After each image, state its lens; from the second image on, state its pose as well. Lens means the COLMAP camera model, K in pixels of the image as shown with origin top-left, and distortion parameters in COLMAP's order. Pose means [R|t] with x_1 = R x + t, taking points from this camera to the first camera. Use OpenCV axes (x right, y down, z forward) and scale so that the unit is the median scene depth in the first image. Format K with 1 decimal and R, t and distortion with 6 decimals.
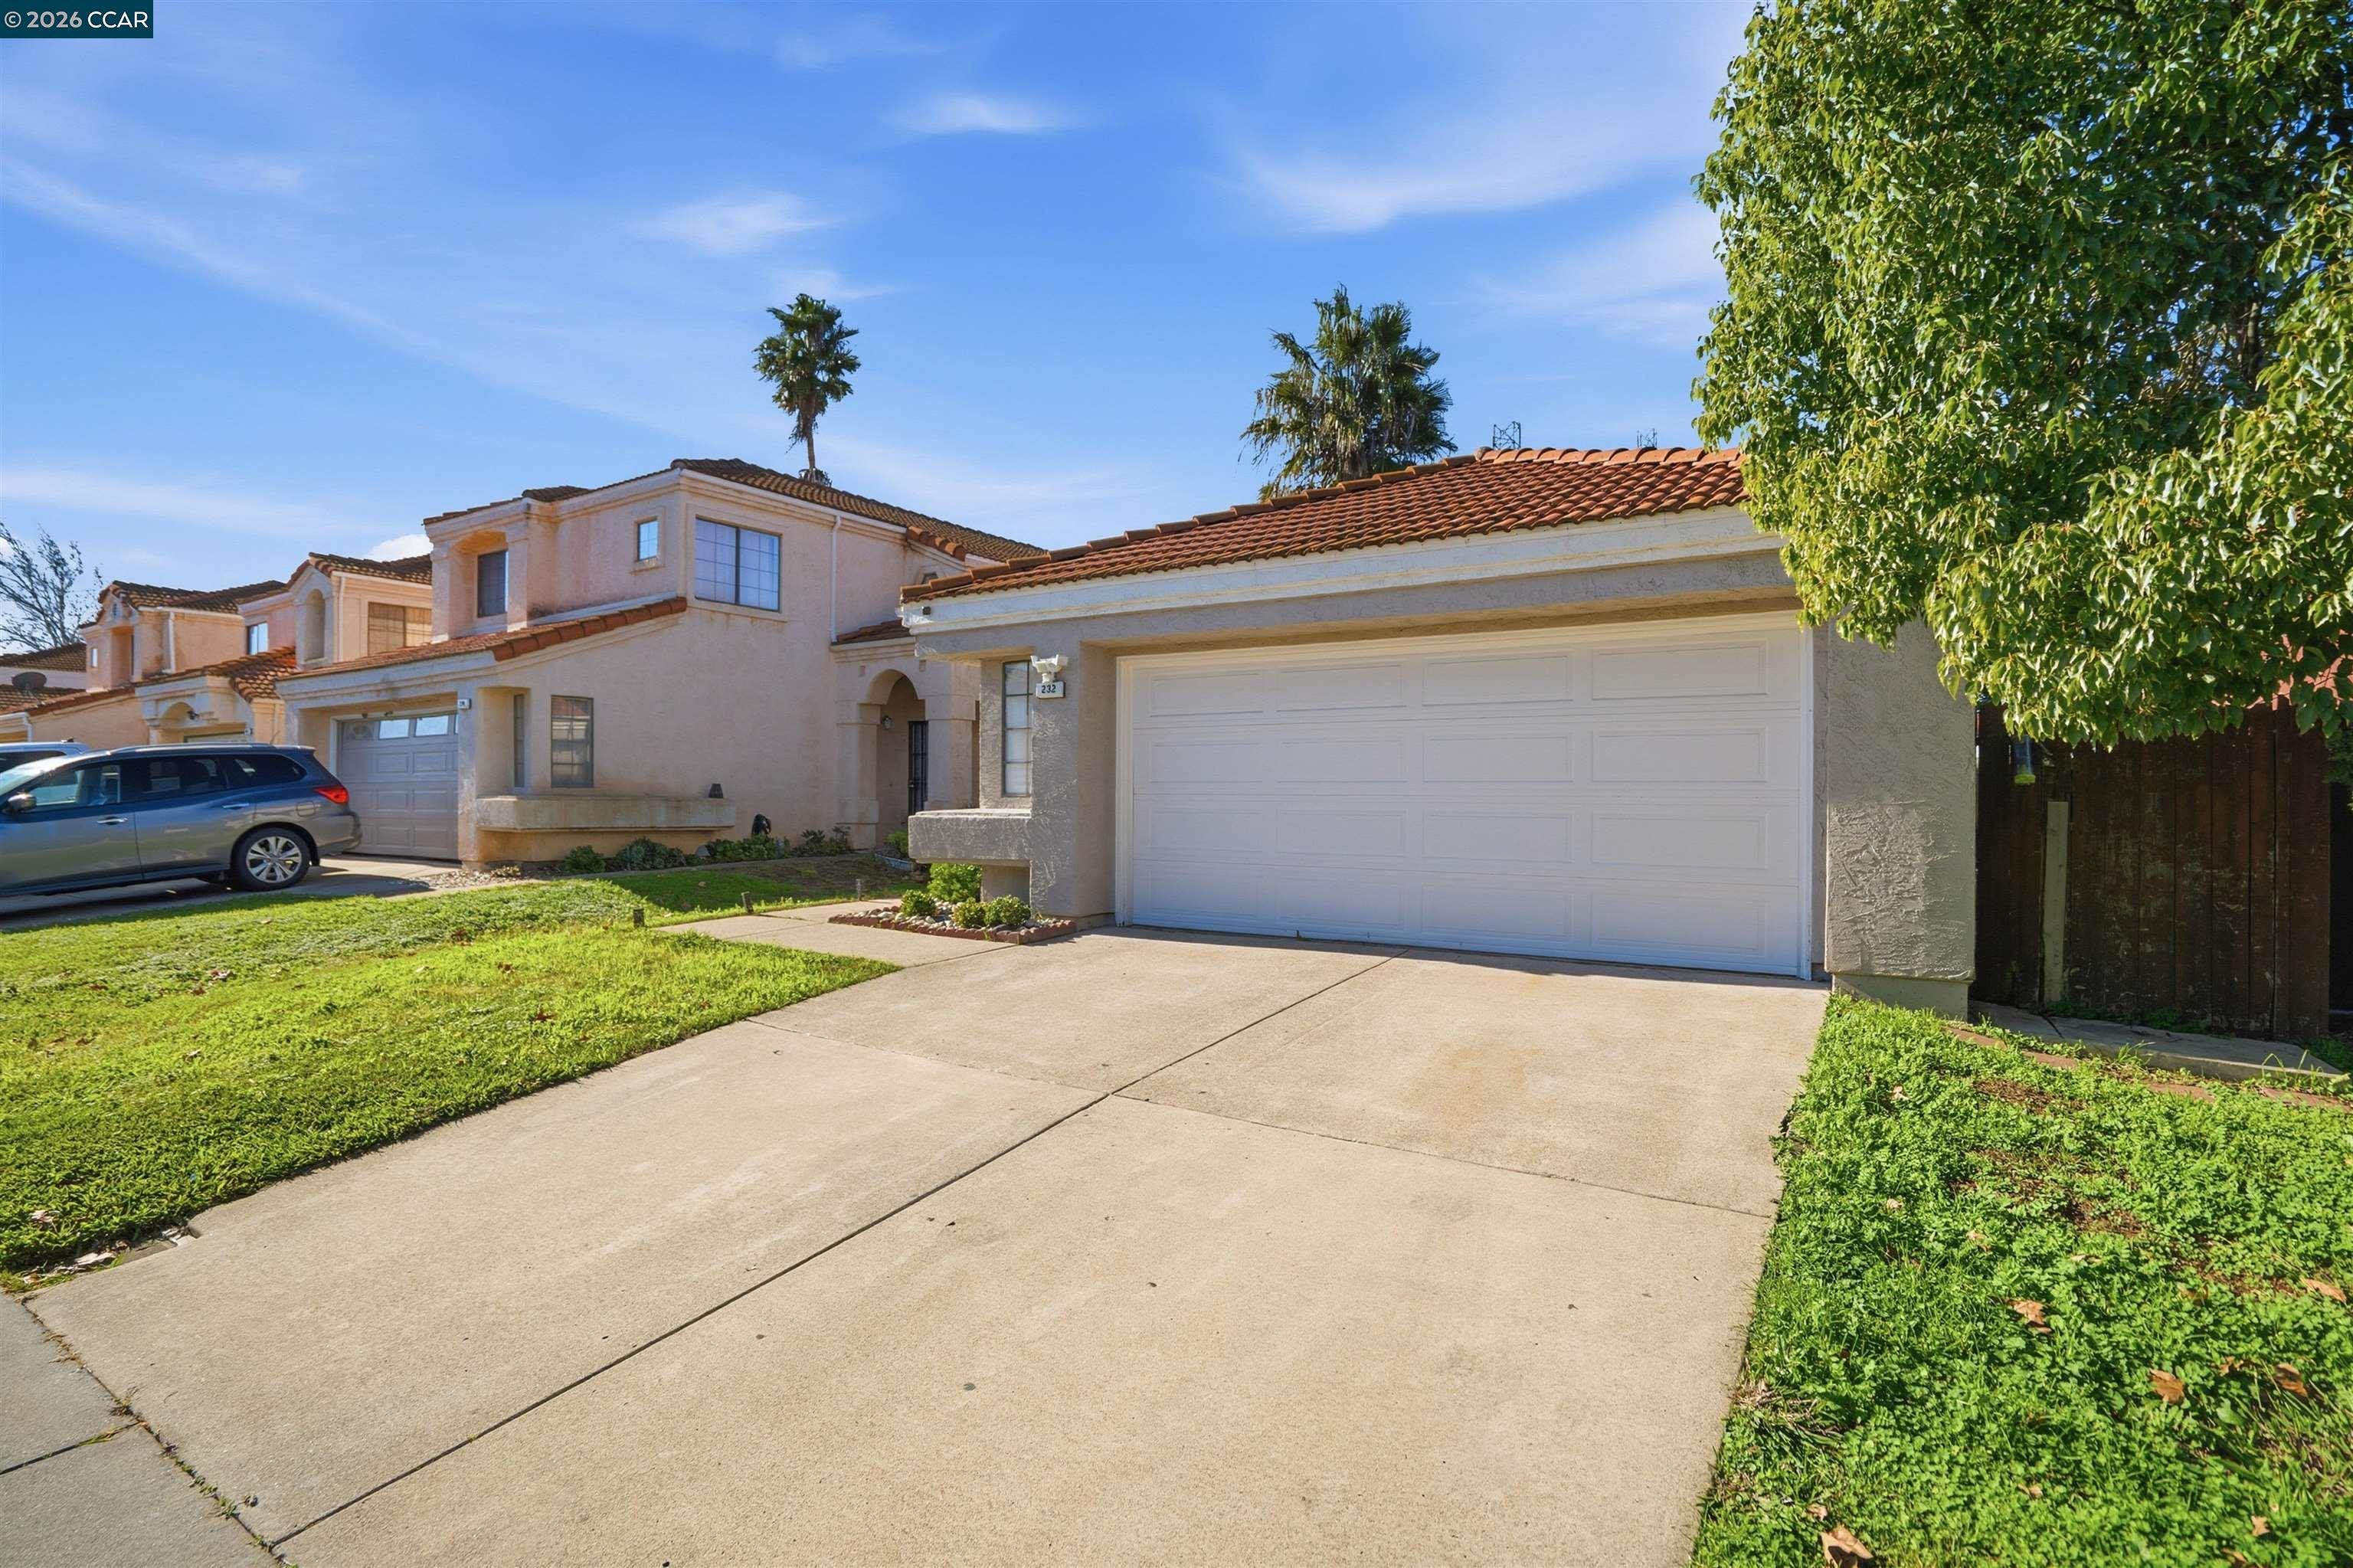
lens RADIAL K [[1110.1, 0, 1177.8], [0, 1110.1, 774.9], [0, 0, 1]] dist [-0.037581, 0.003041]
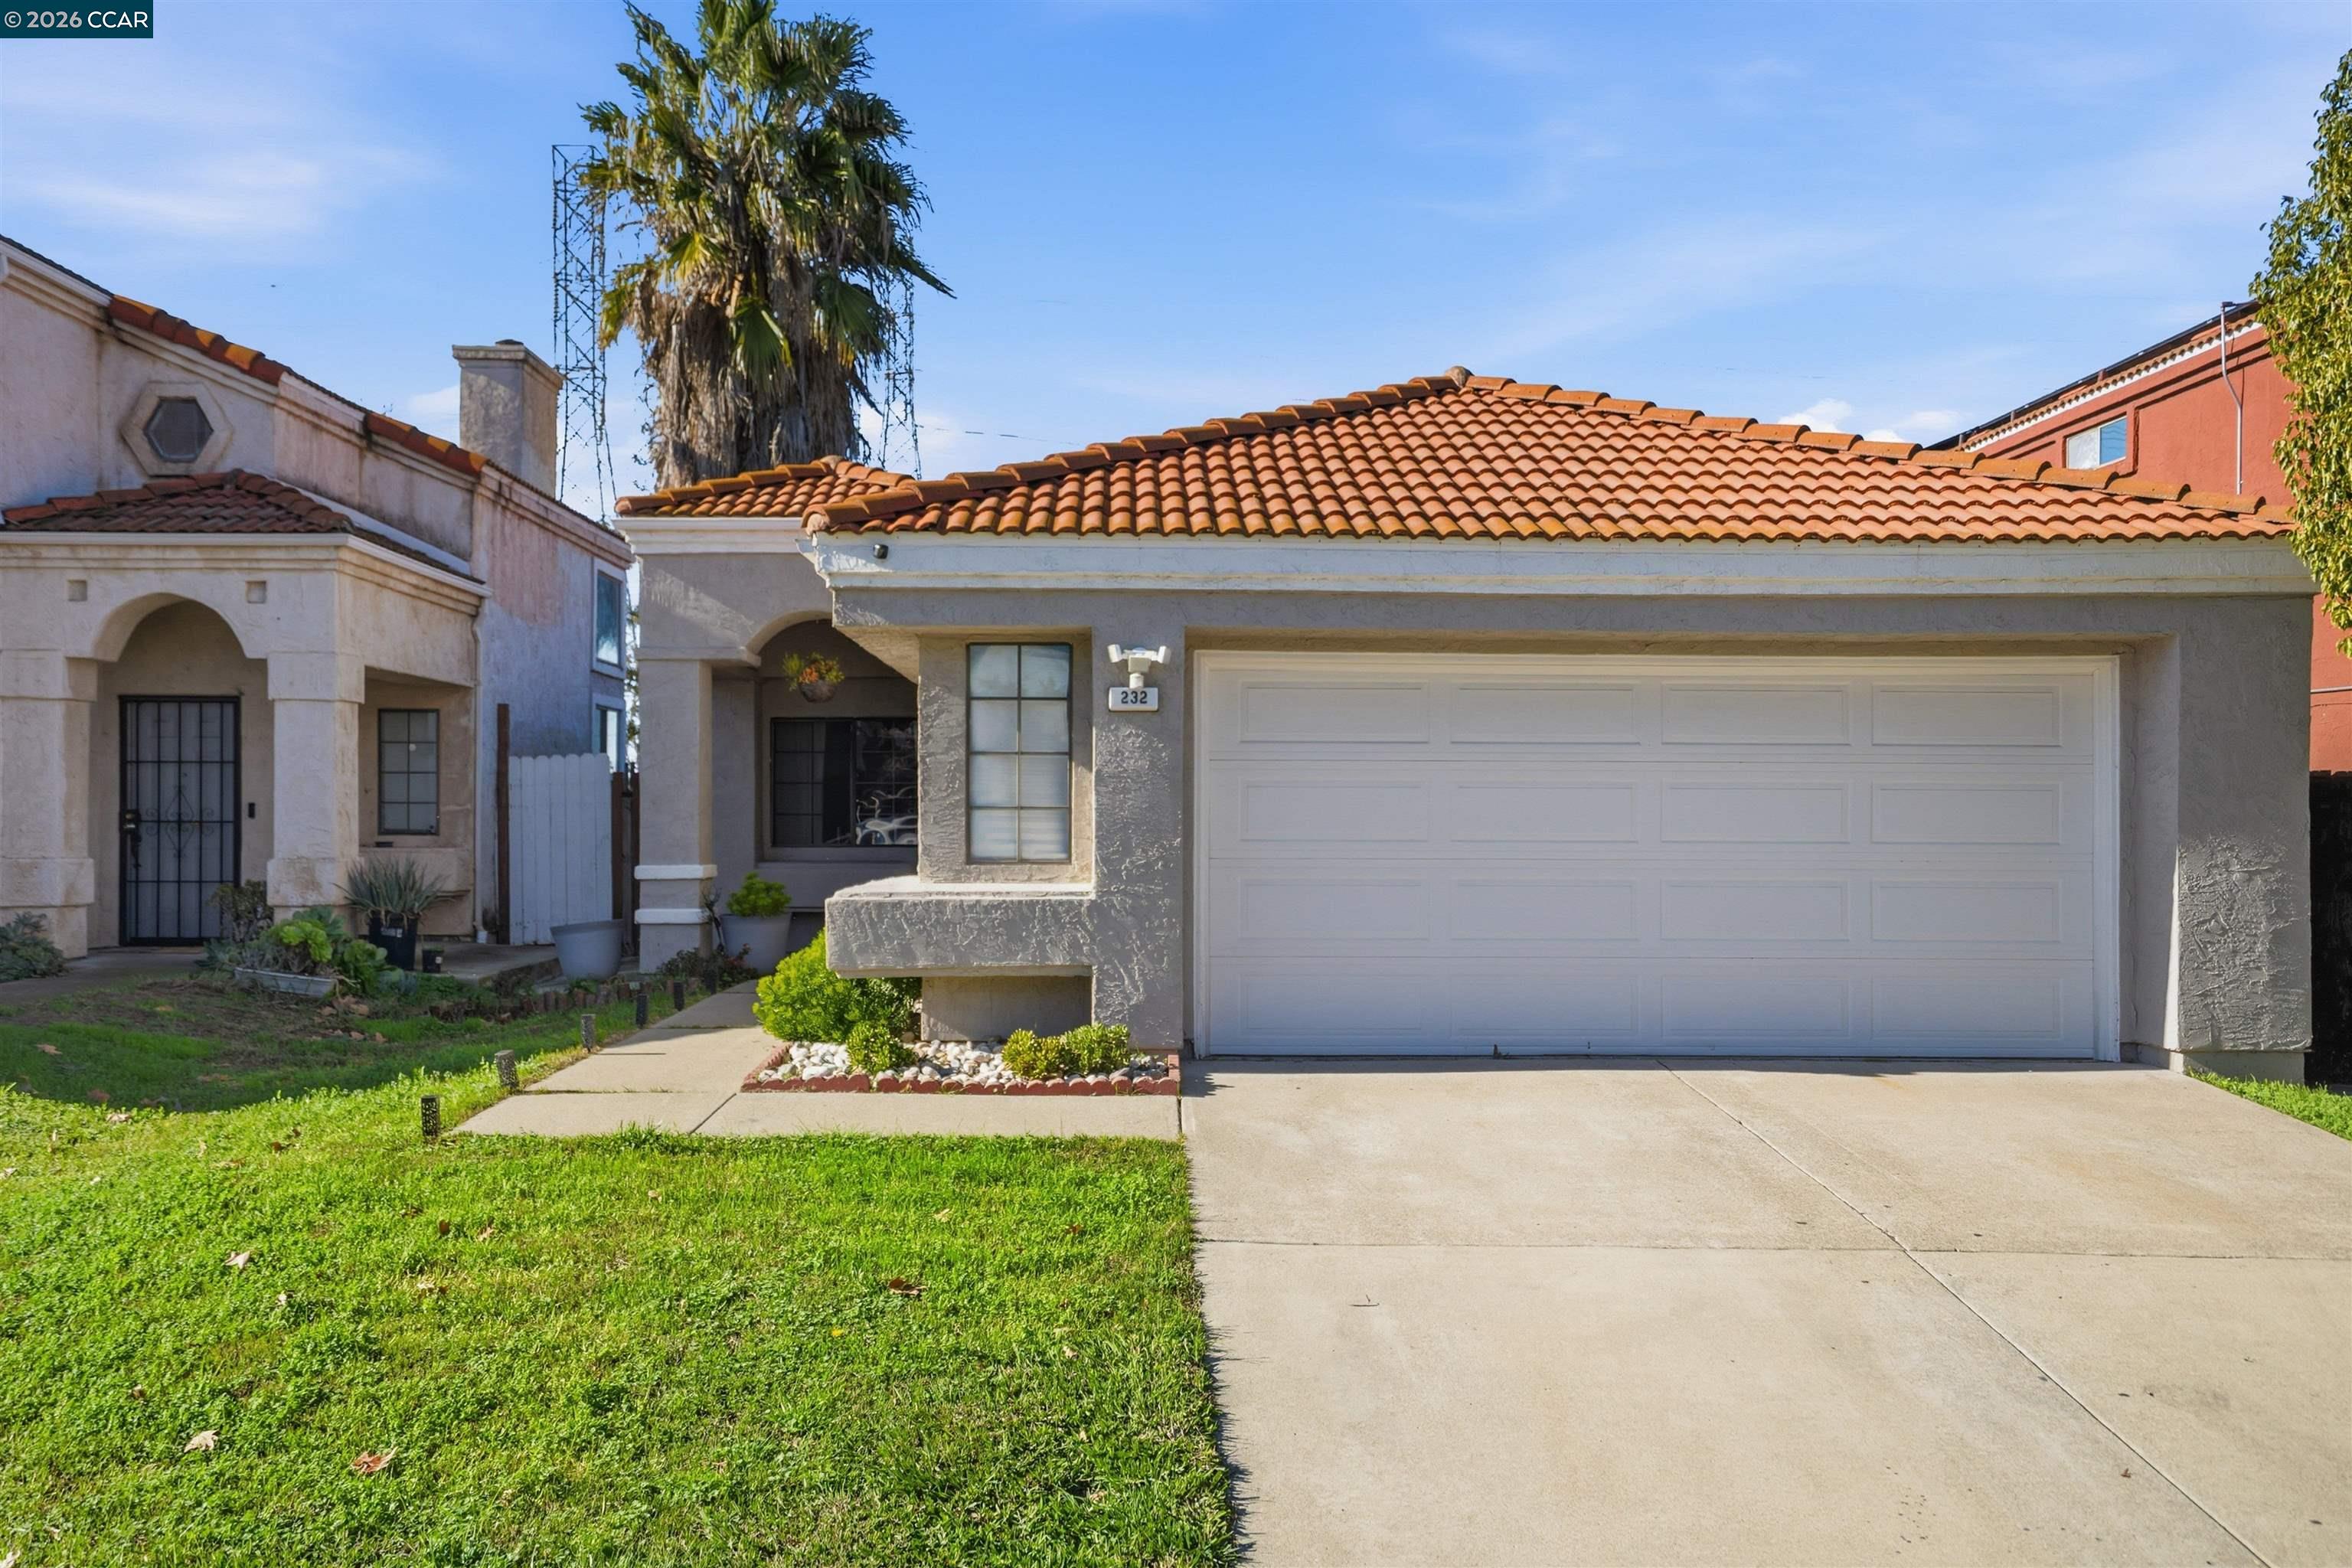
lens RADIAL K [[1919.1, 0, 1167.4], [0, 1919.1, 784.3], [0, 0, 1]] dist [0.066876, 0.000392]
pose [[0.828133, 0.007171, 0.560486, -0.725384], [-0.008778, 0.999961, 0.000176, -0.027458], [-0.560463, -0.005066, 0.828164, 0.068861]]
